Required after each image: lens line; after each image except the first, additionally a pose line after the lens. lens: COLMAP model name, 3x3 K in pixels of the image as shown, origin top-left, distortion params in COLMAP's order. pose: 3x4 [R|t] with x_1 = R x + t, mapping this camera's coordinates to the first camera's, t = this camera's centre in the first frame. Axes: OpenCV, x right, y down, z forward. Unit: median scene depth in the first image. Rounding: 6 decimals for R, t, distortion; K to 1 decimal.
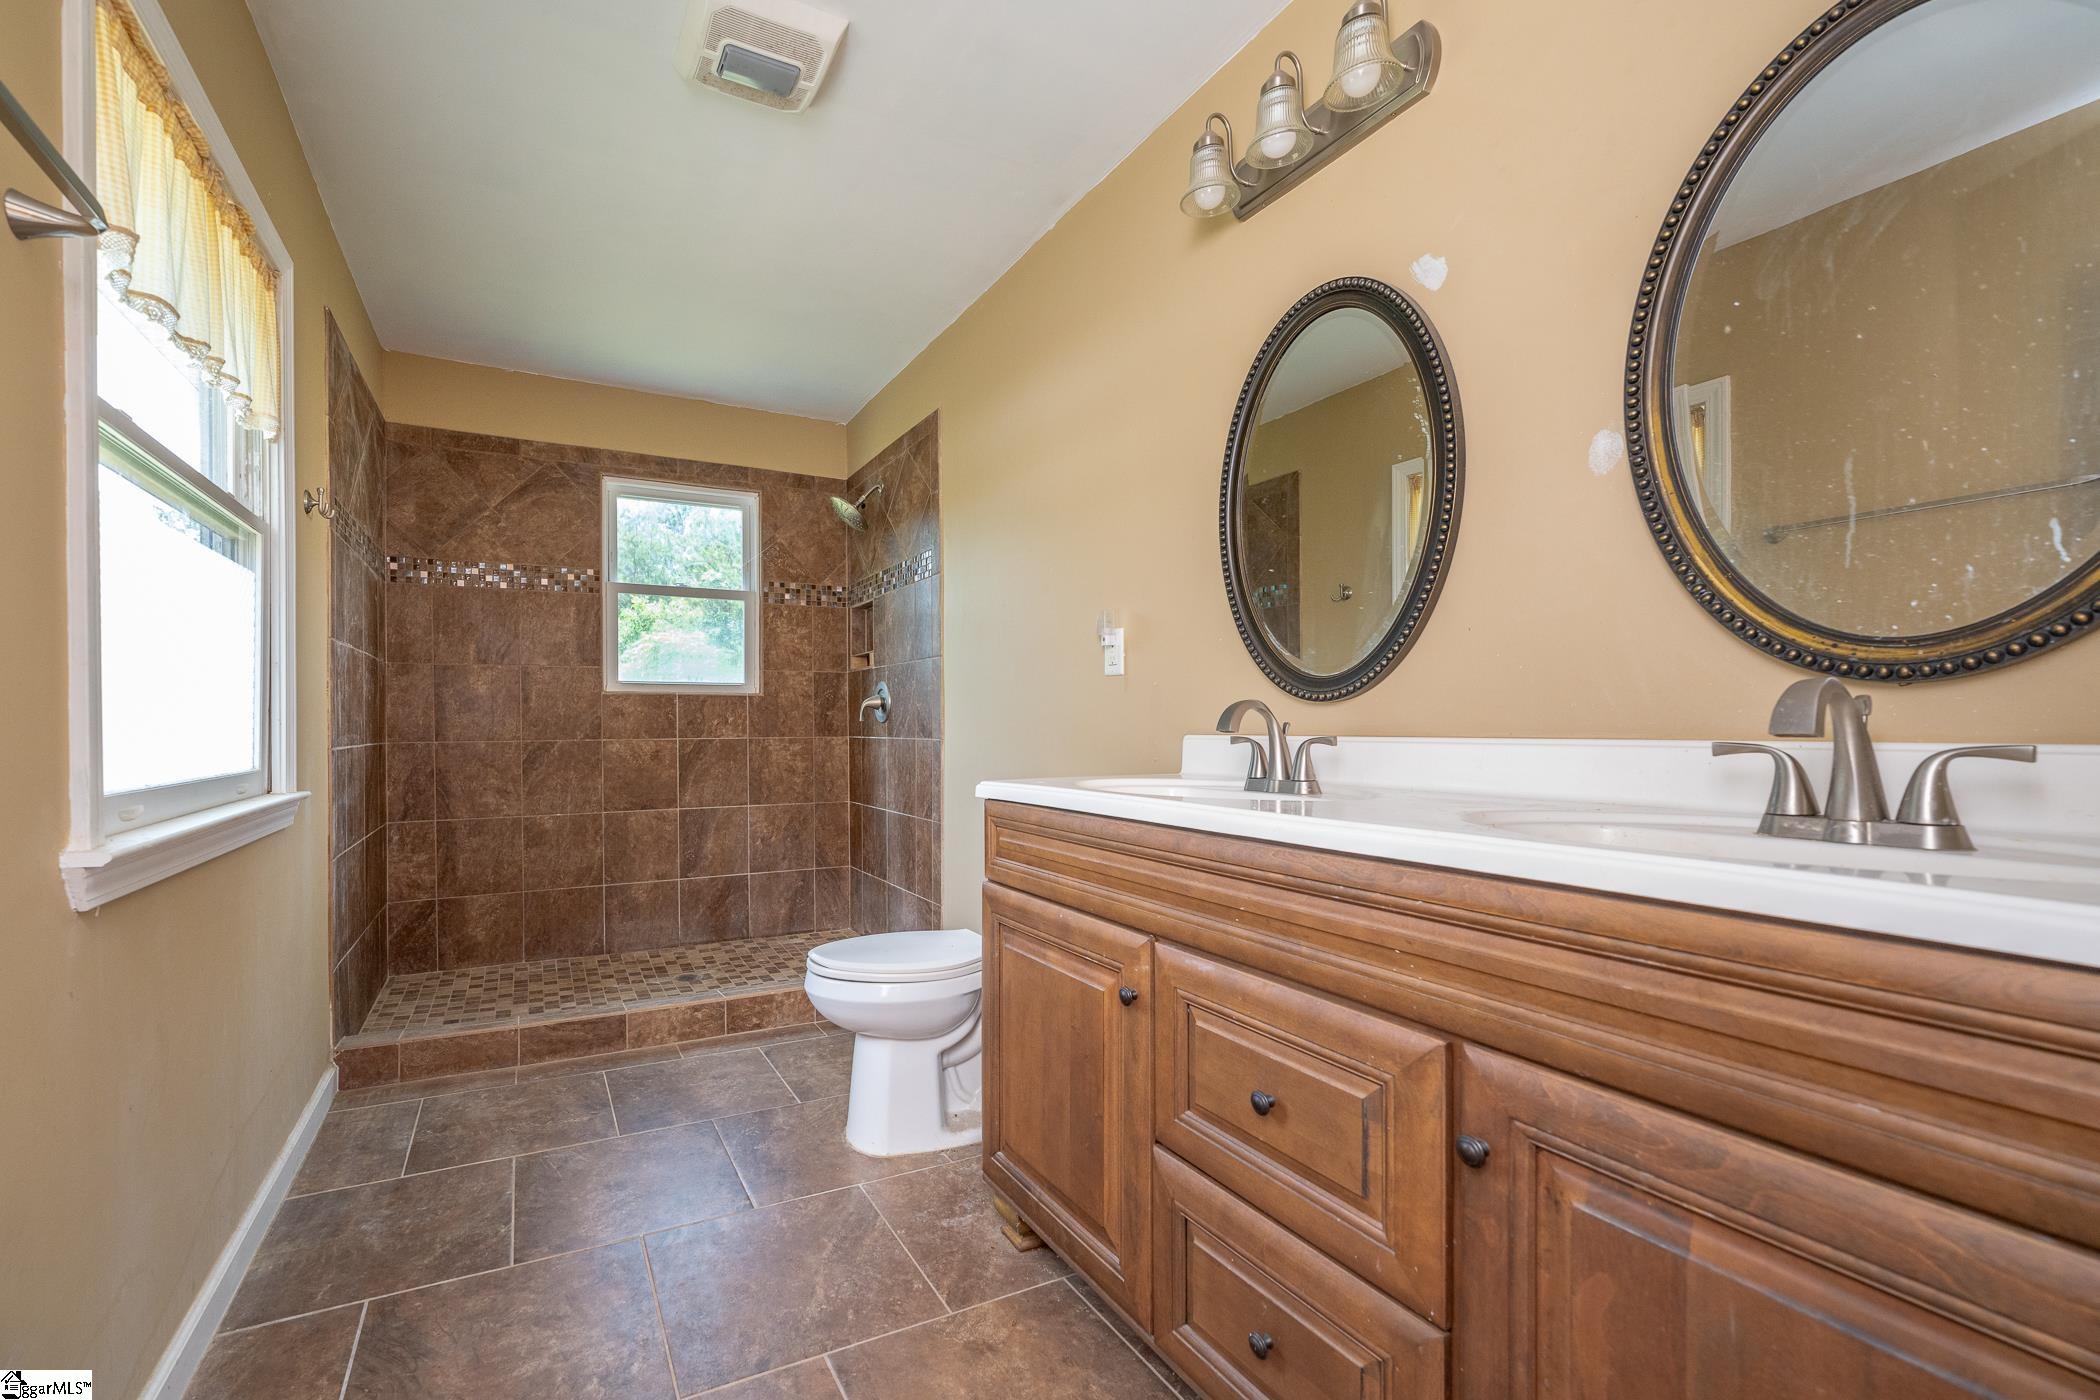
lens RADIAL K [[1082.3, 0, 1046.1], [0, 1082.3, 729.4], [0, 0, 1]] dist [-0.000574, -0.000029]
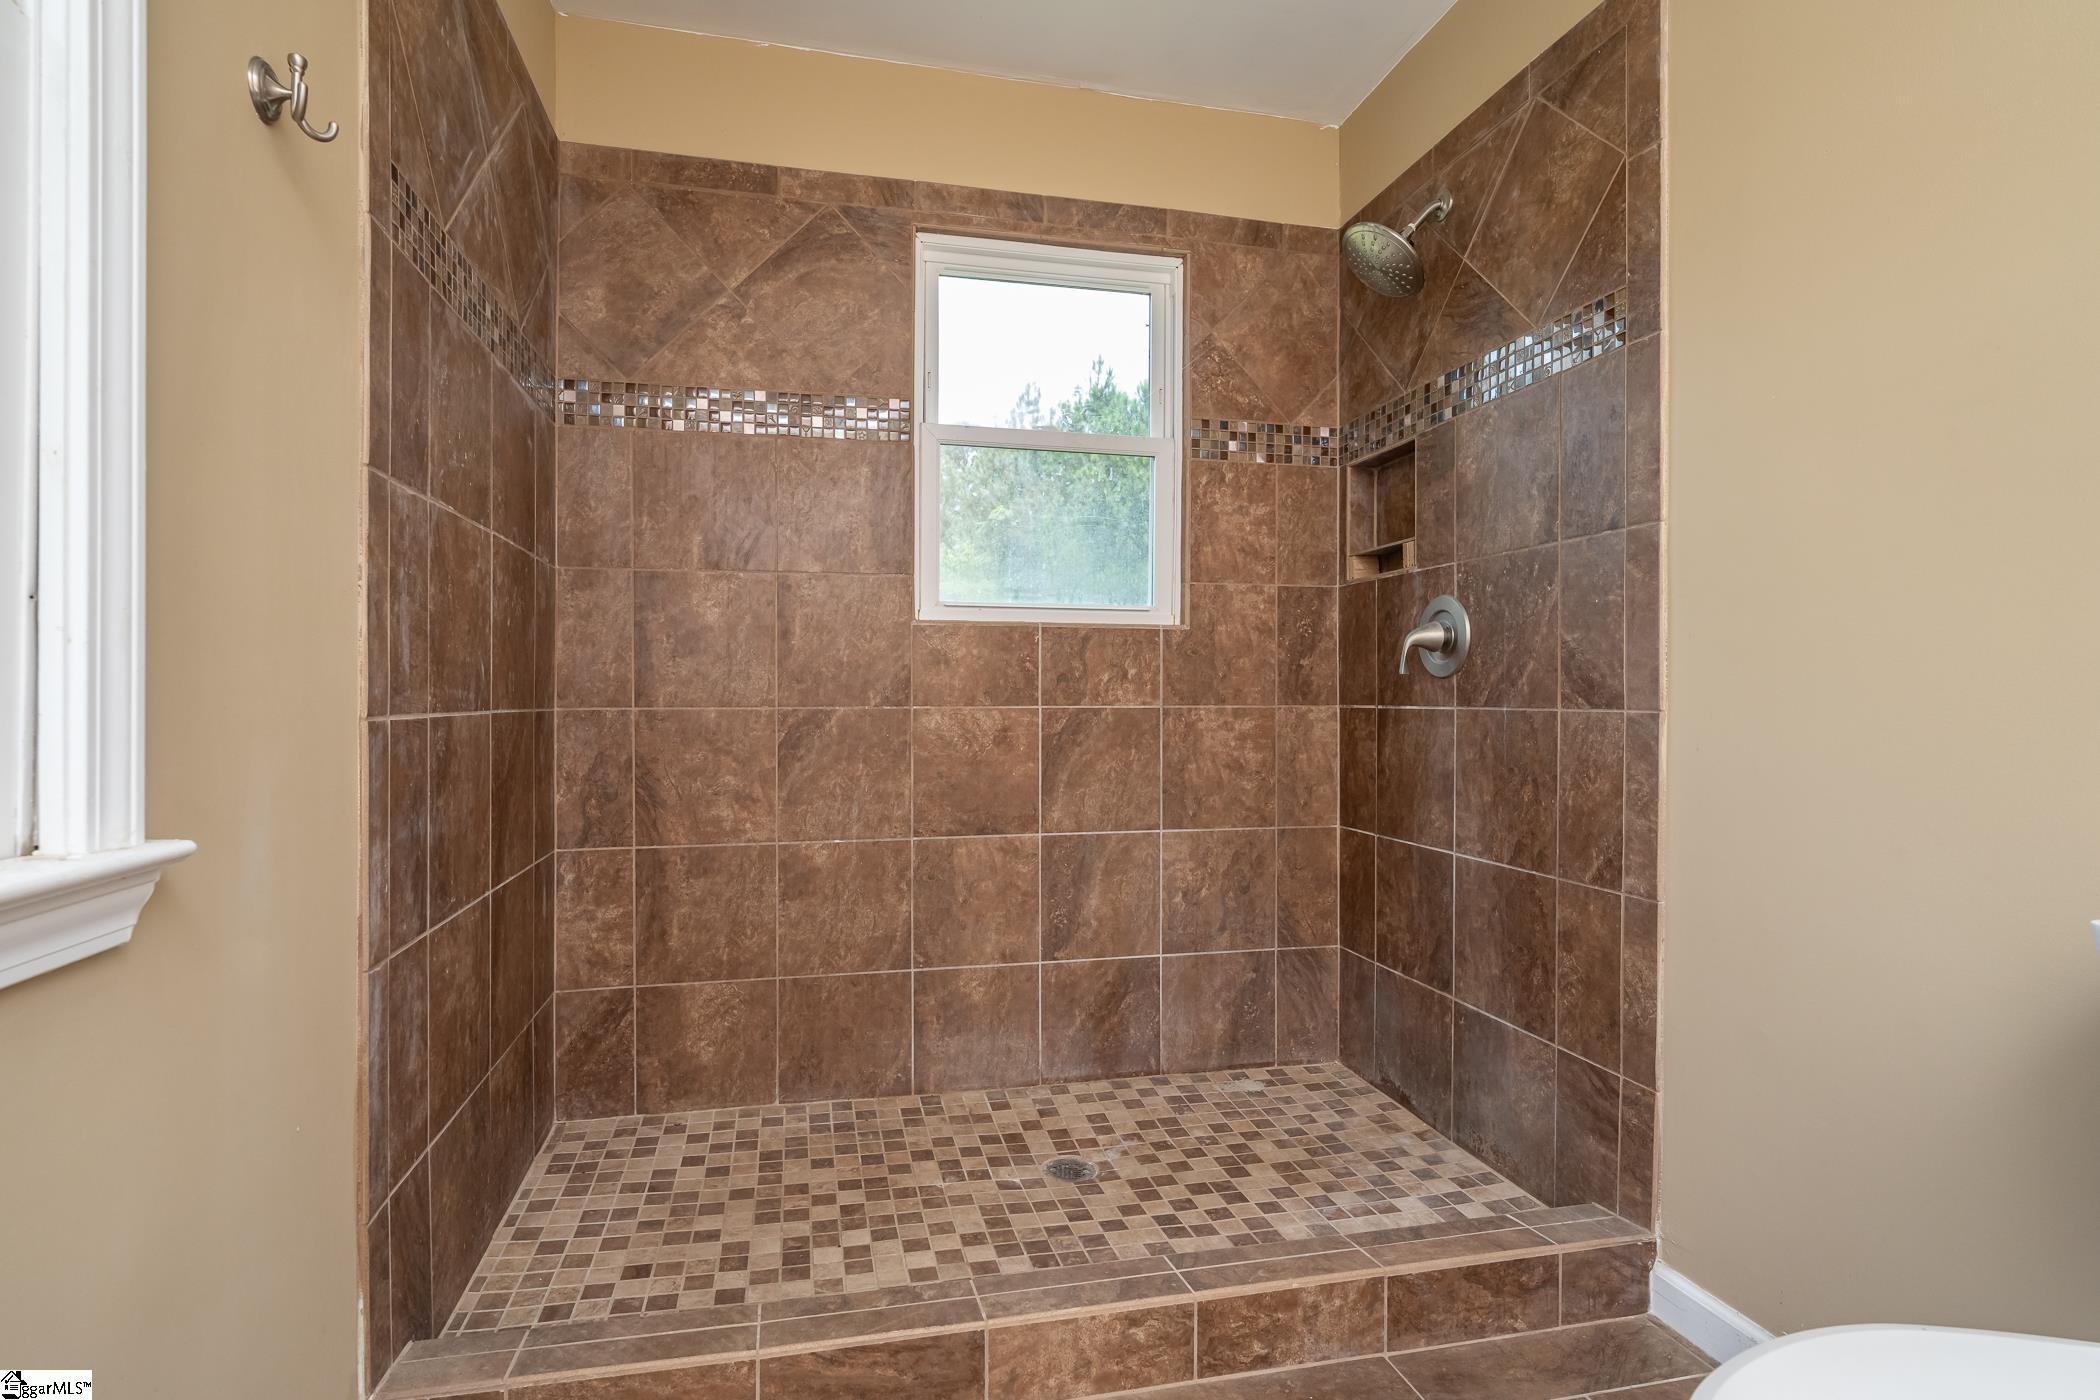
lens RADIAL K [[1088.6, 0, 1050.0], [0, 1088.6, 700.0], [0, 0, 1]] dist [-0.000097, -0.000150]
pose [[0.976541, 0.006604, -0.215231, -0.226961], [-0.007636, 0.999963, -0.003965, 0.007731], [0.215197, 0.005516, 0.976555, 0.483420]]
